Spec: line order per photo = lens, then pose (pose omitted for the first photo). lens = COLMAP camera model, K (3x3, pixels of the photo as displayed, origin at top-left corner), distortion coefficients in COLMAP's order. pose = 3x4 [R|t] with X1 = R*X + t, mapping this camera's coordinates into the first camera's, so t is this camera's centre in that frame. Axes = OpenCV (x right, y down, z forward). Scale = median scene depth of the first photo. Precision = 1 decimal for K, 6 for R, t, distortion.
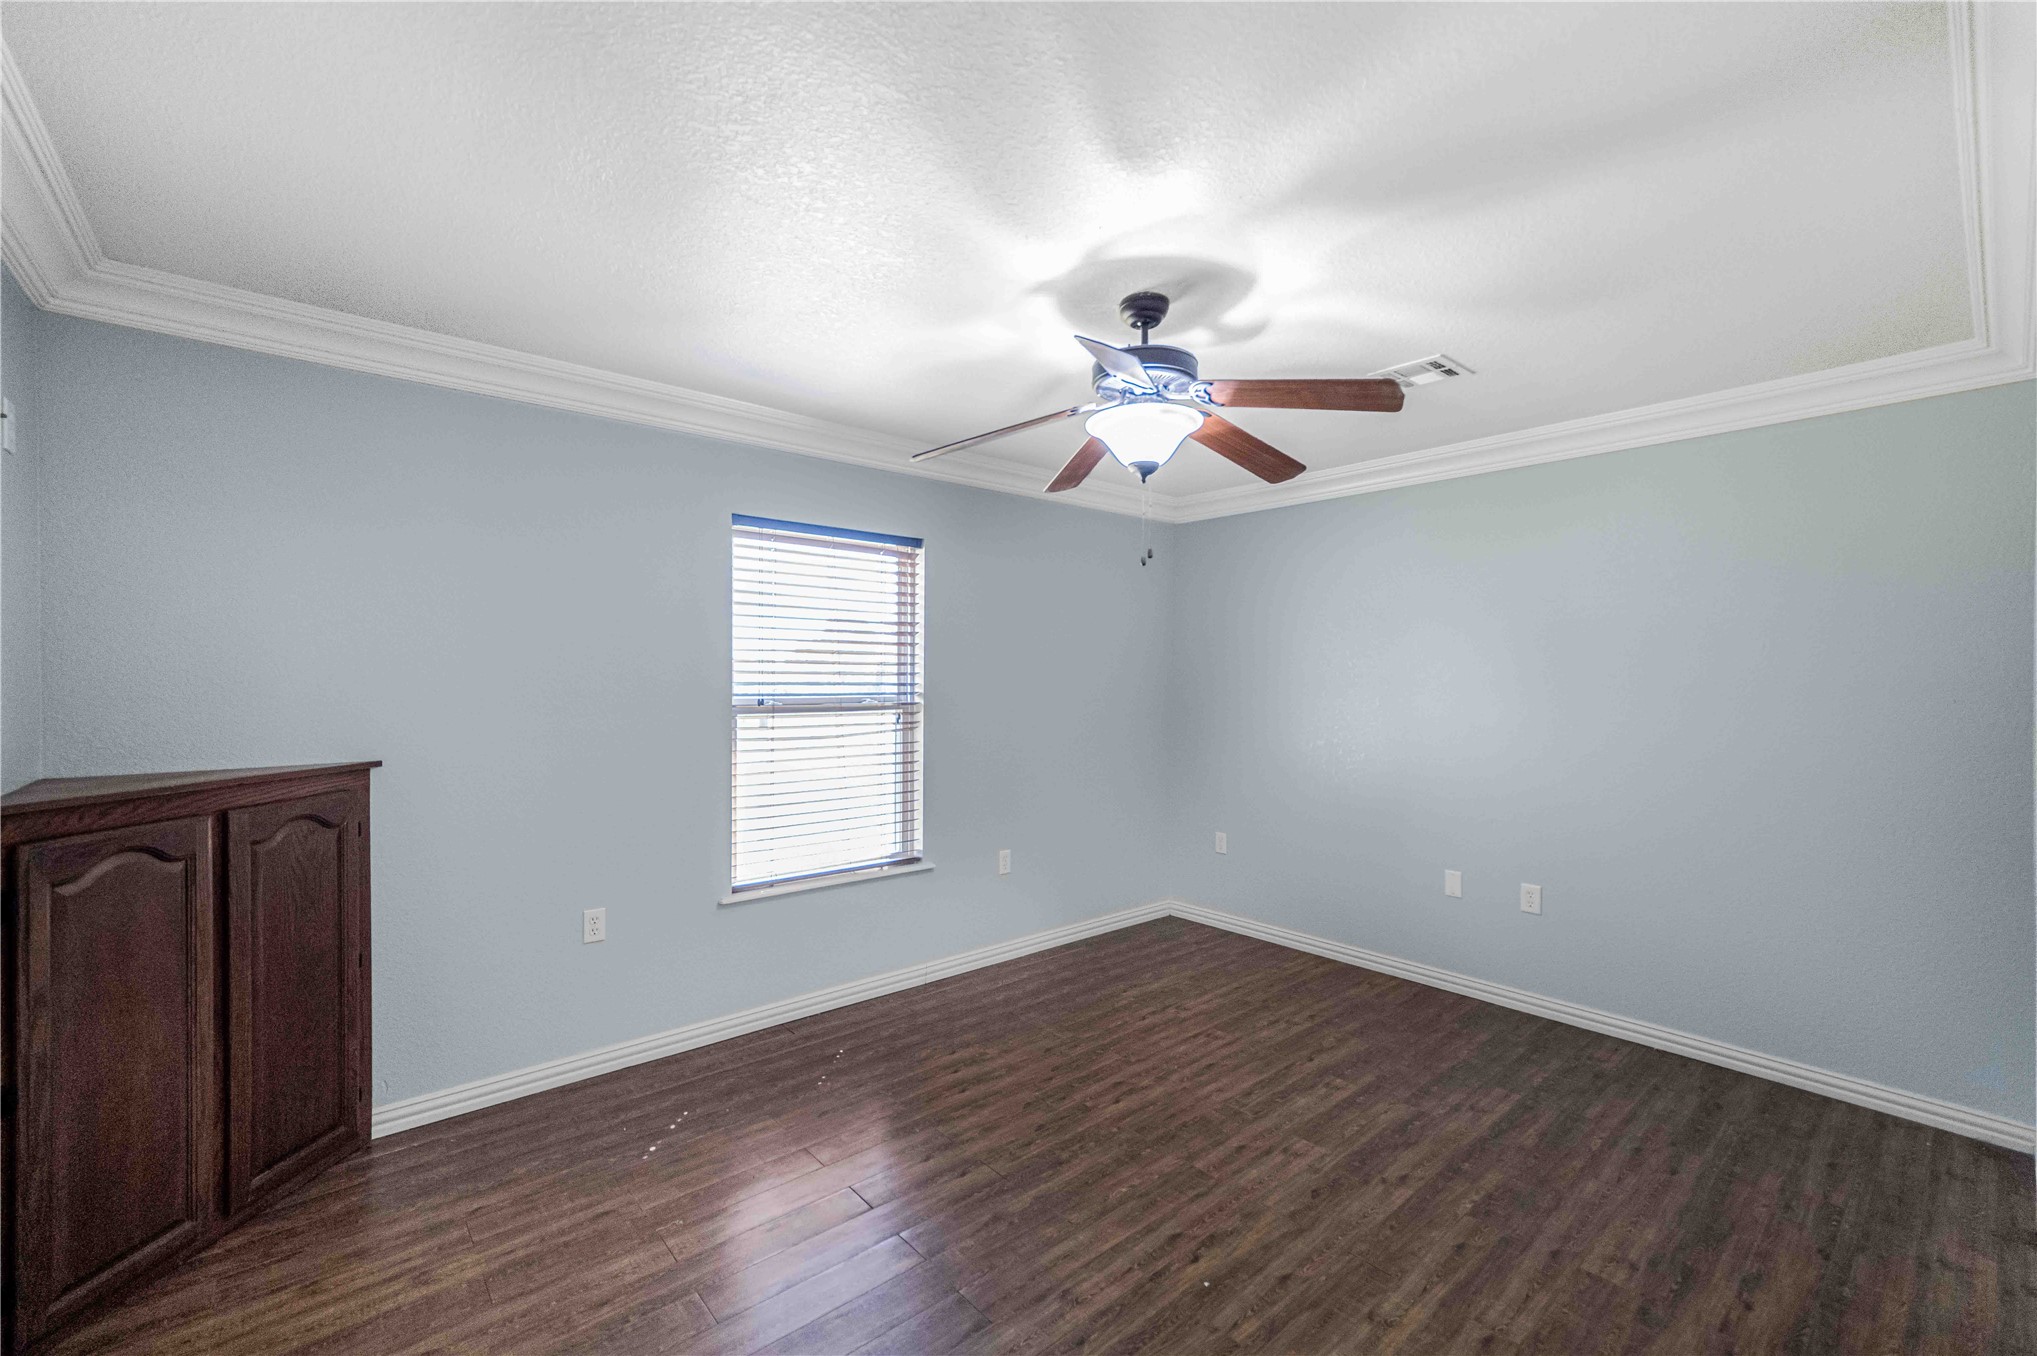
lens RADIAL K [[830.7, 0, 991.0], [0, 830.7, 707.8], [0, 0, 1]] dist [0.008279, 0.000281]
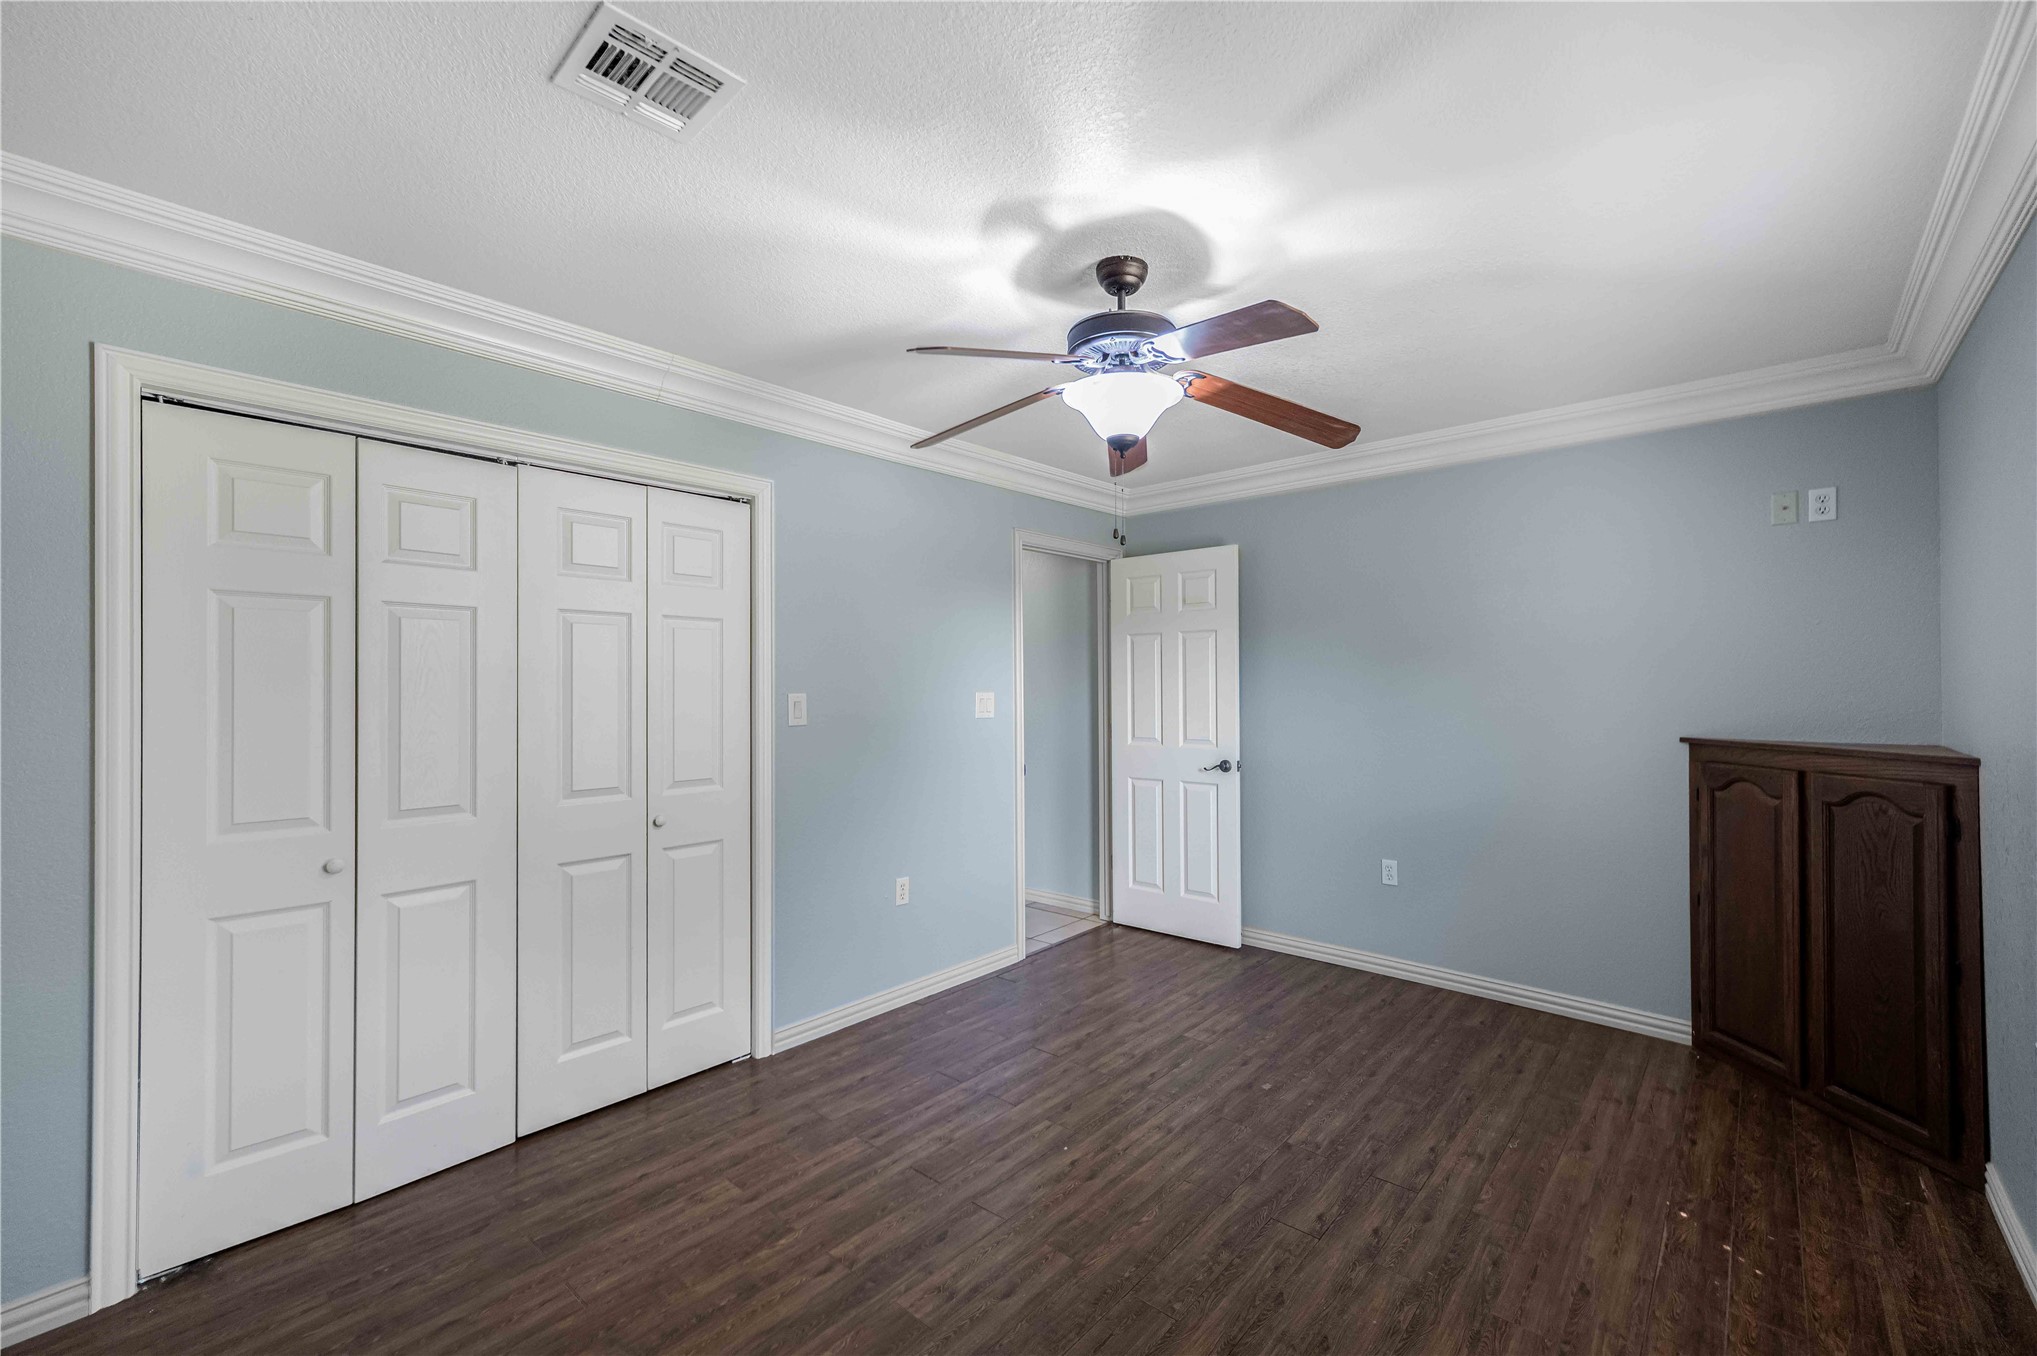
lens RADIAL K [[811.0, 0, 1009.0], [0, 811.0, 676.7], [0, 0, 1]] dist [0.001935, 0.000825]
pose [[-0.990818, 0.000047, -0.135203, 0.463667], [-0.003460, 0.999664, 0.025707, -0.056167], [0.135159, 0.025939, -0.990484, 1.991781]]
